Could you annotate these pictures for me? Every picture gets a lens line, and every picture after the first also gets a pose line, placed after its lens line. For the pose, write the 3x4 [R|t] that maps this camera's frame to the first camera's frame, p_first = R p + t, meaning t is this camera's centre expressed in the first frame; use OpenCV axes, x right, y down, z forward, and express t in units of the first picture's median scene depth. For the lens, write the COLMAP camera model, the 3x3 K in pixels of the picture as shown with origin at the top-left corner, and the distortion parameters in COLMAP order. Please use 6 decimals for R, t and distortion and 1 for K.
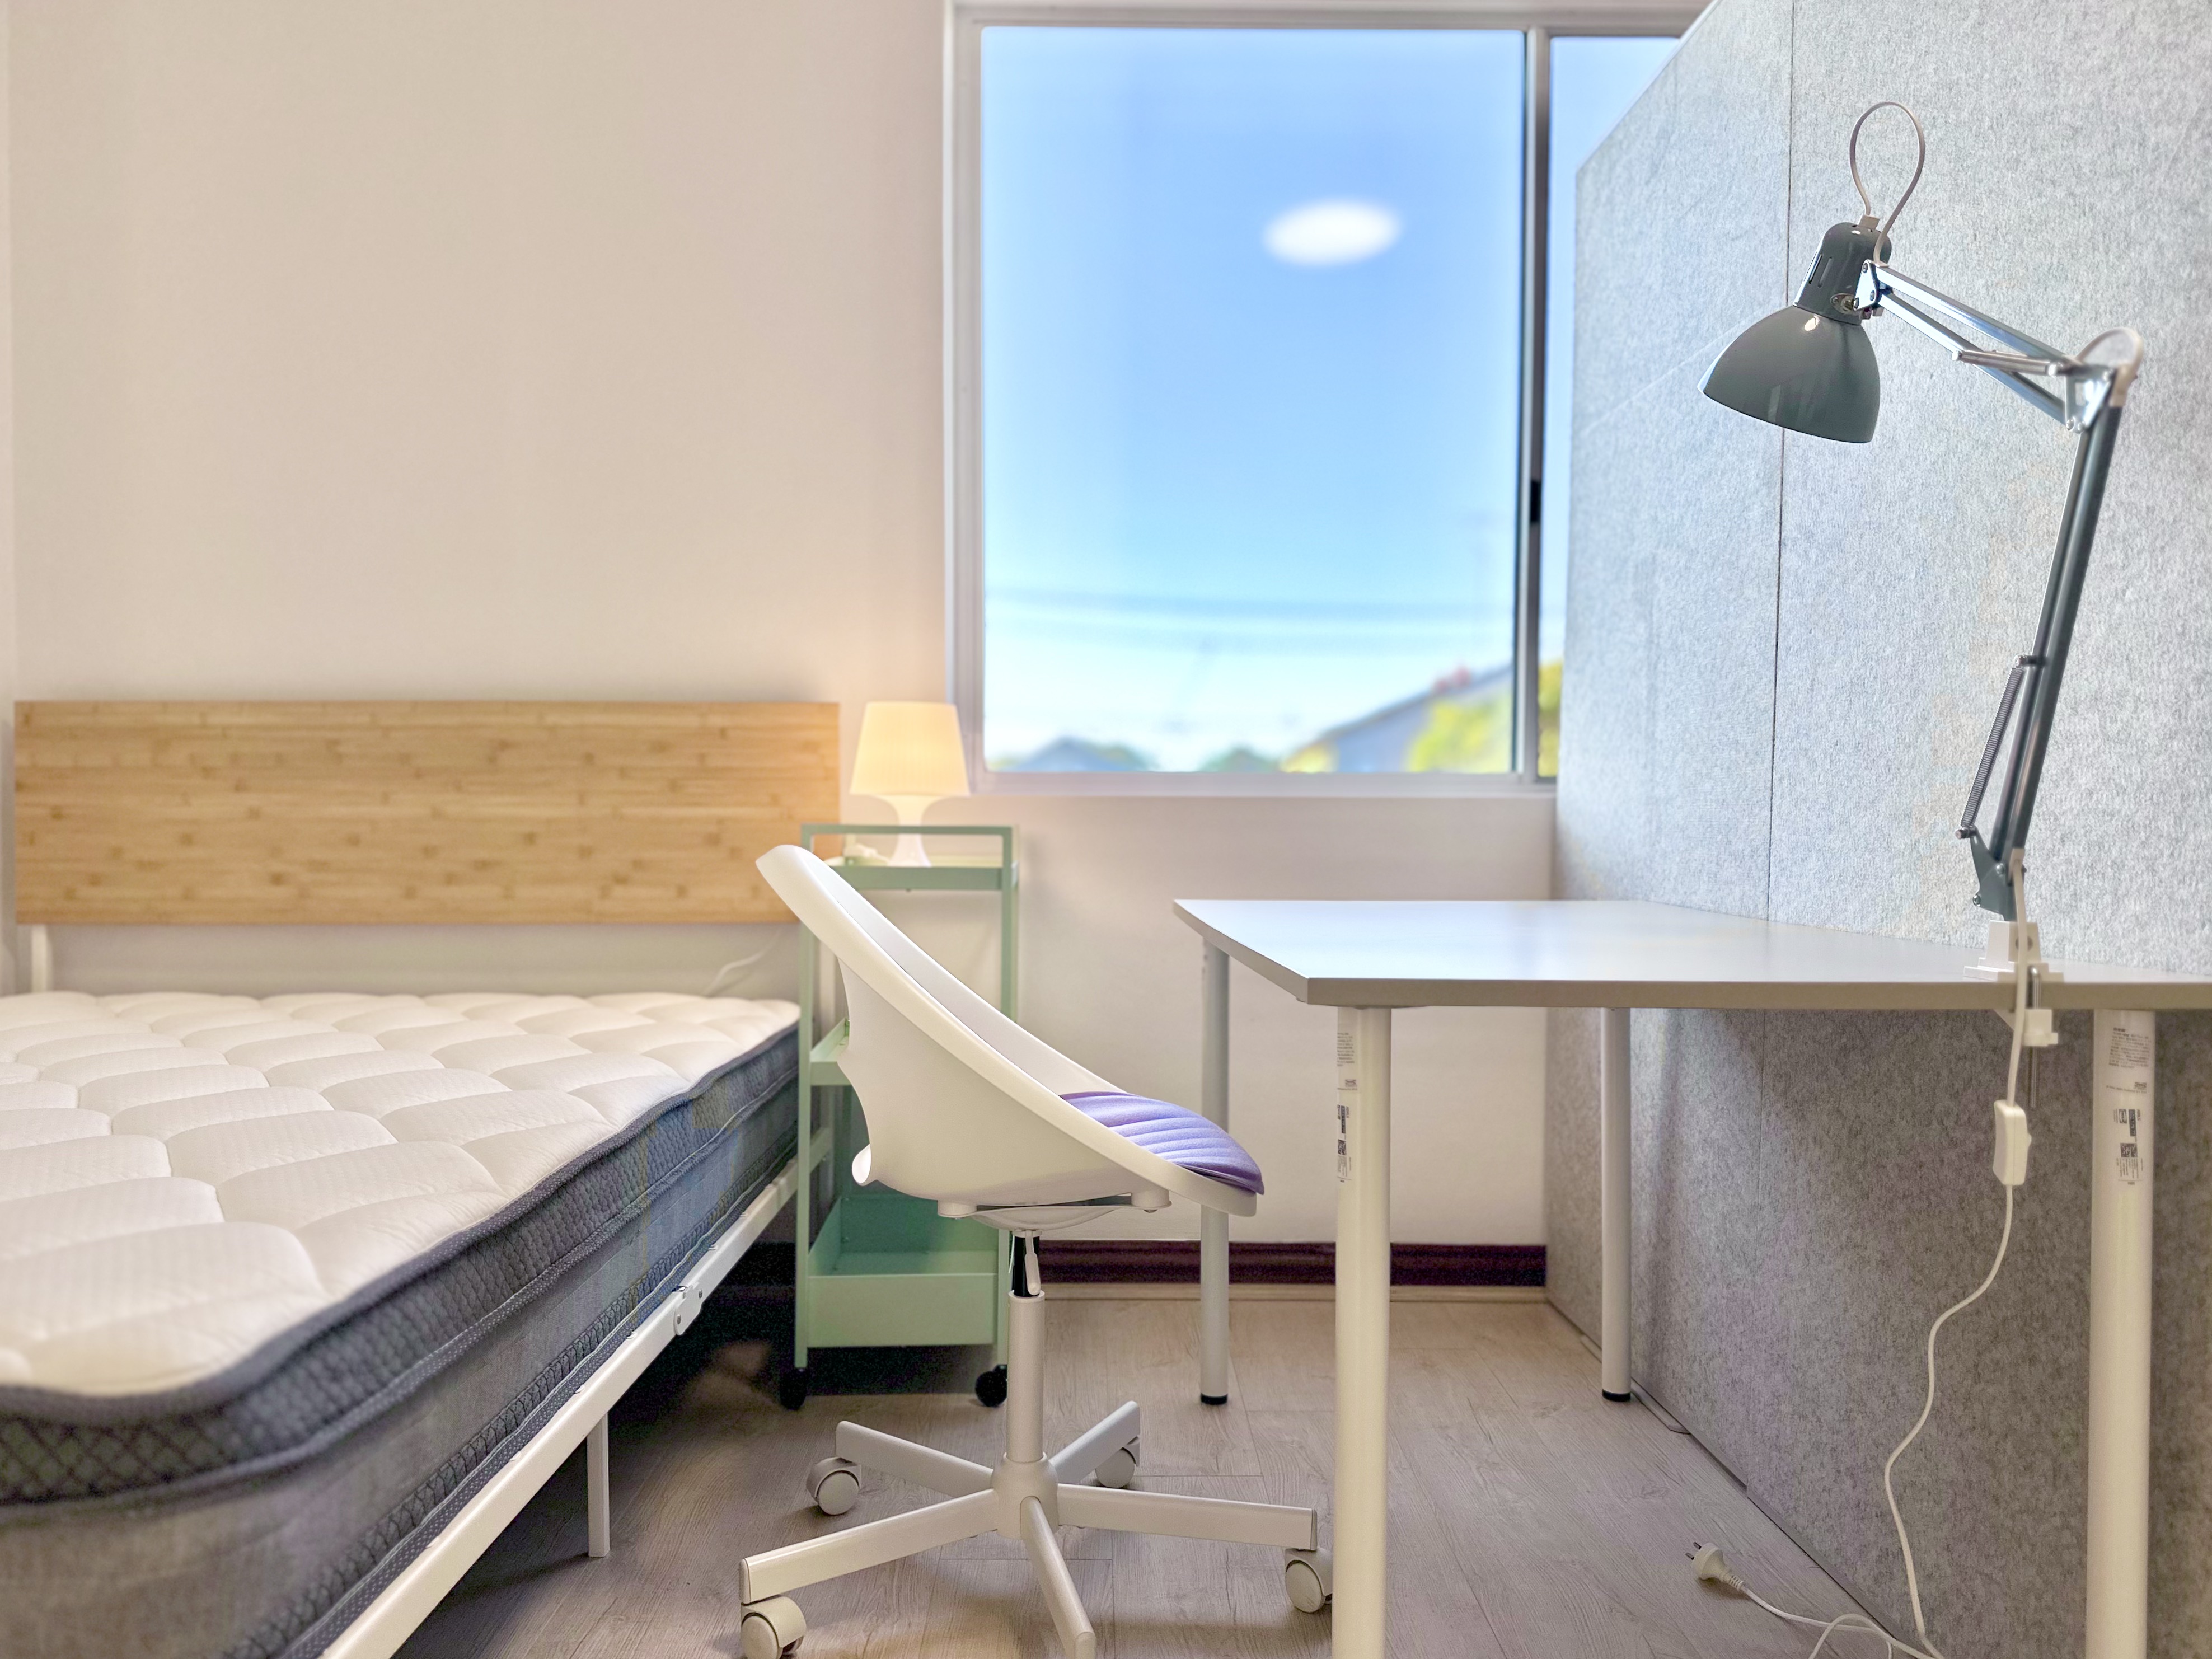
lens RADIAL K [[1615.0, 0, 1106.0], [0, 1615.0, 829.5], [0, 0, 1]] dist [-0.004661, -0.008775]
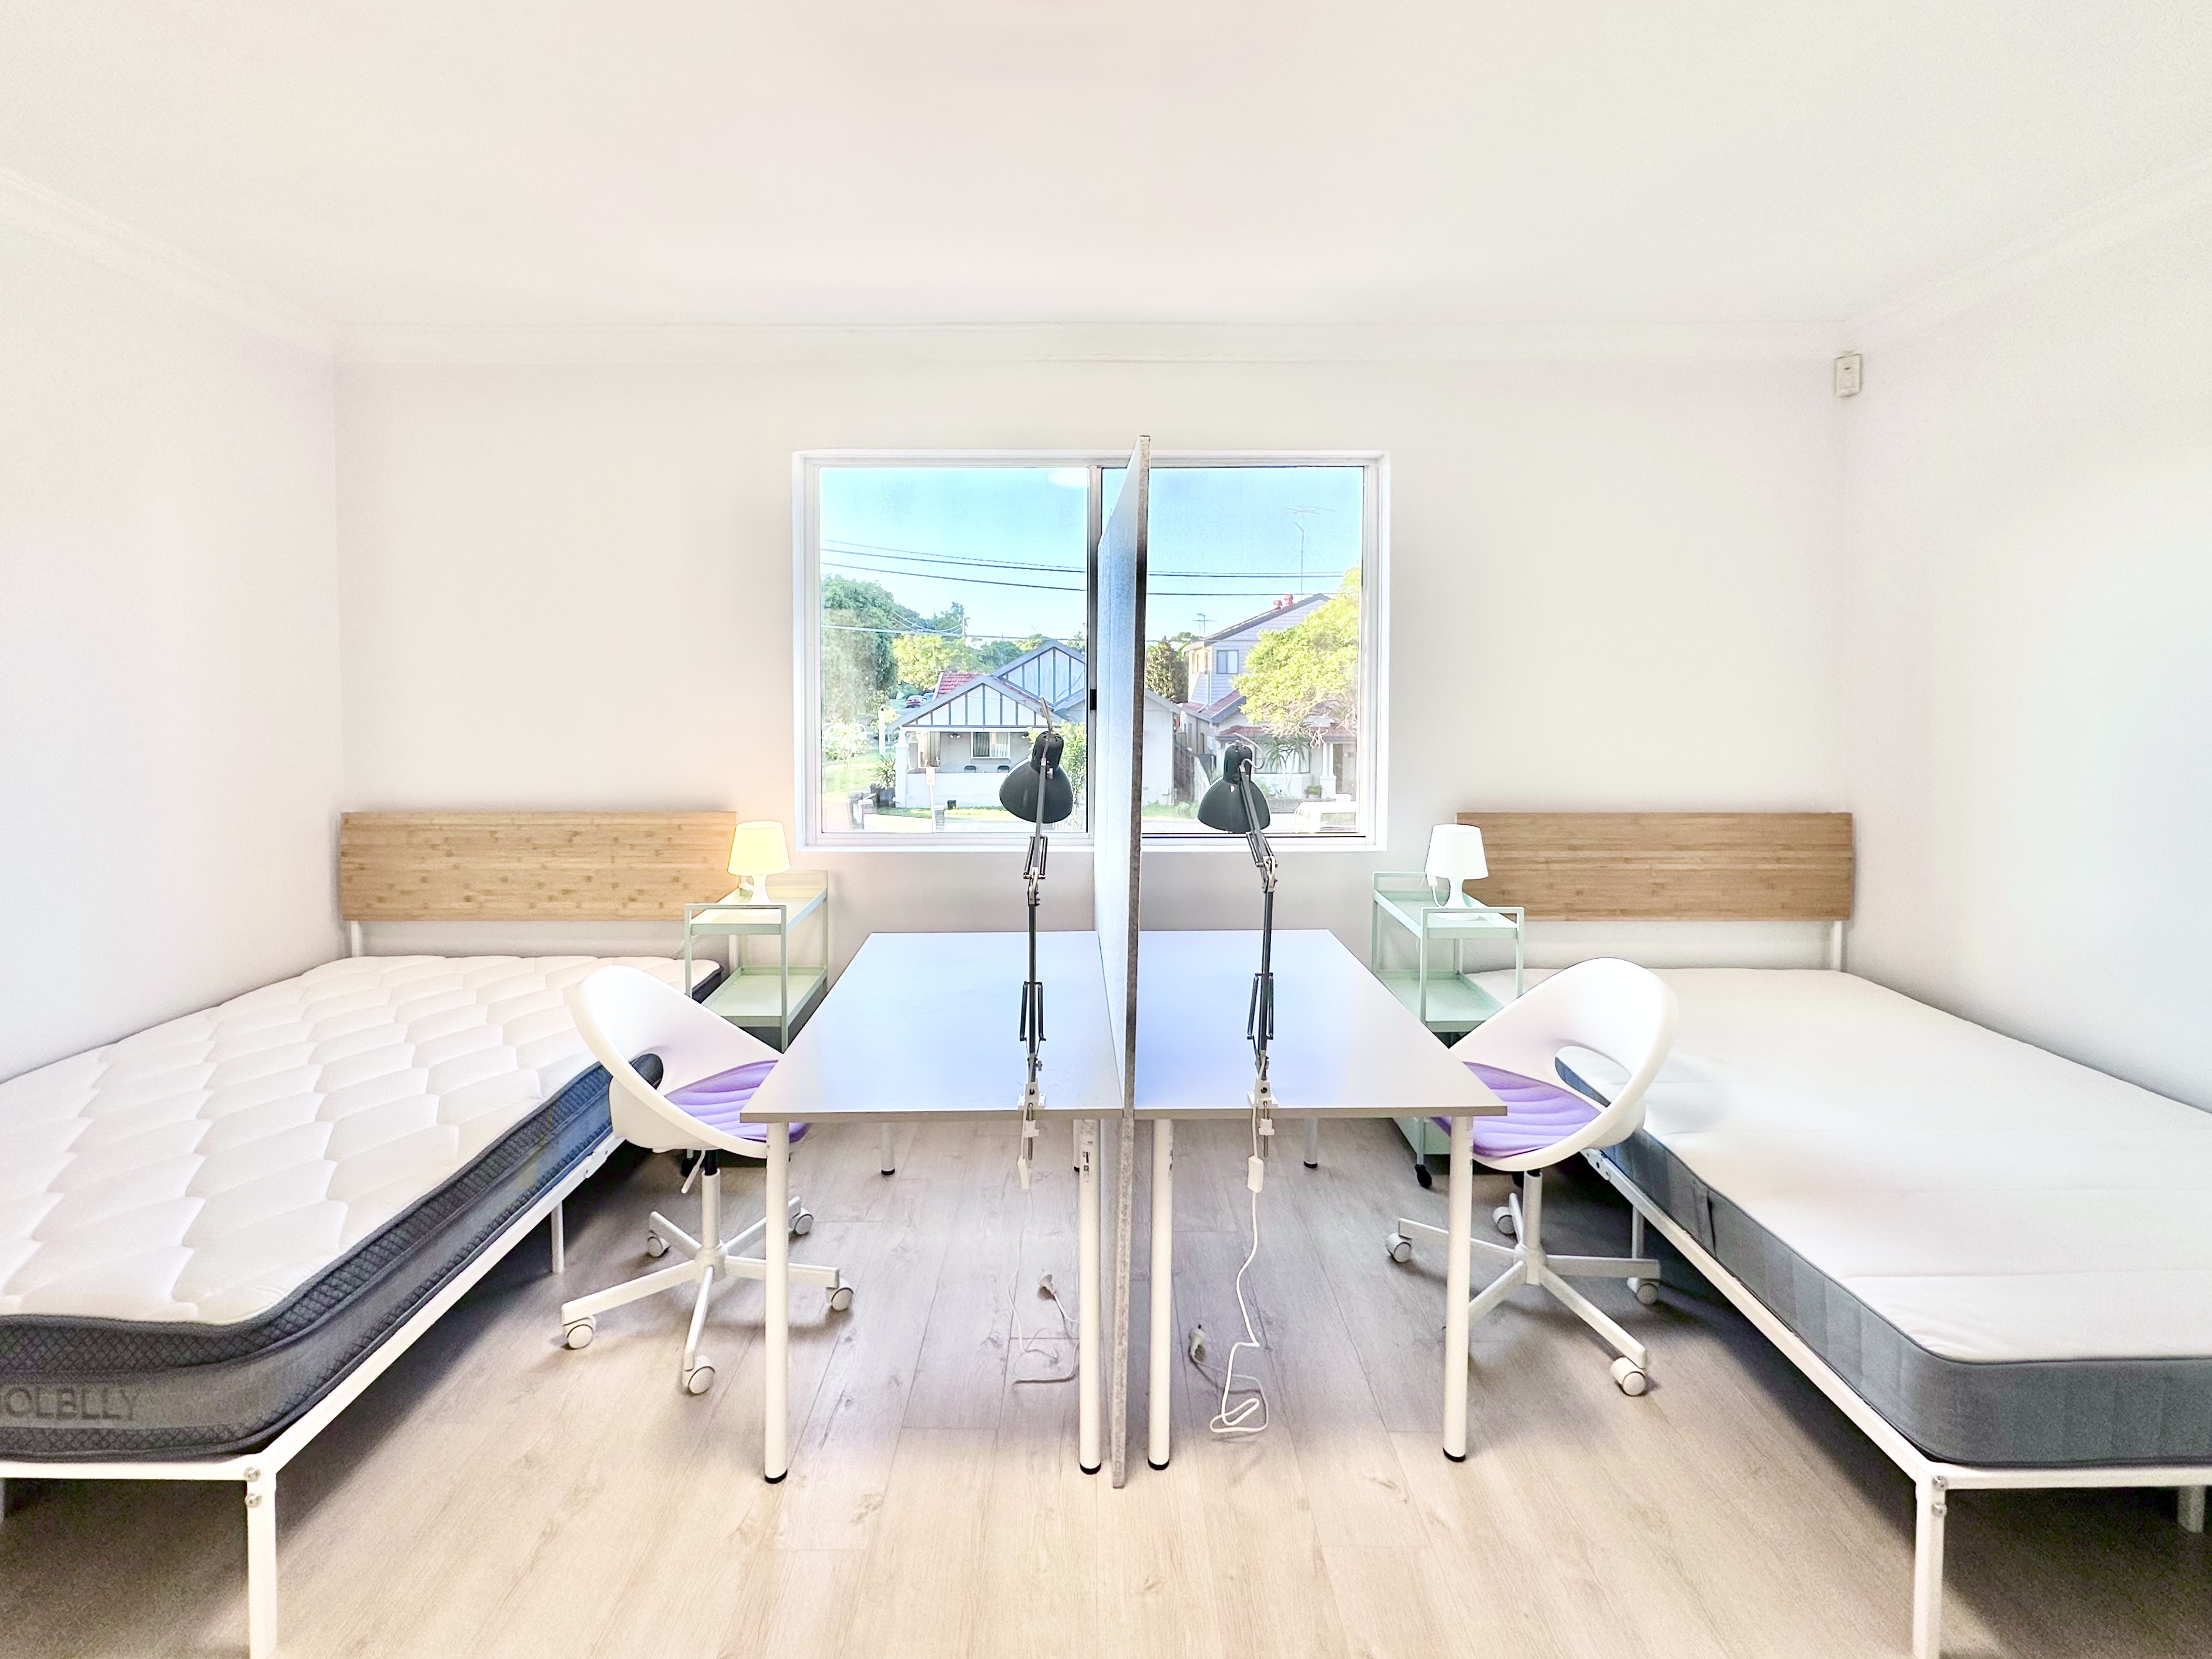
lens RADIAL K [[944.1, 0, 1094.8], [0, 944.1, 700.8], [0, 0, 1]] dist [-0.010551, 0.000025]
pose [[0.999900, -0.013373, -0.004694, 0.299170], [0.013496, 0.999540, 0.027175, -0.246378], [0.004328, -0.027235, 0.999620, -0.192892]]
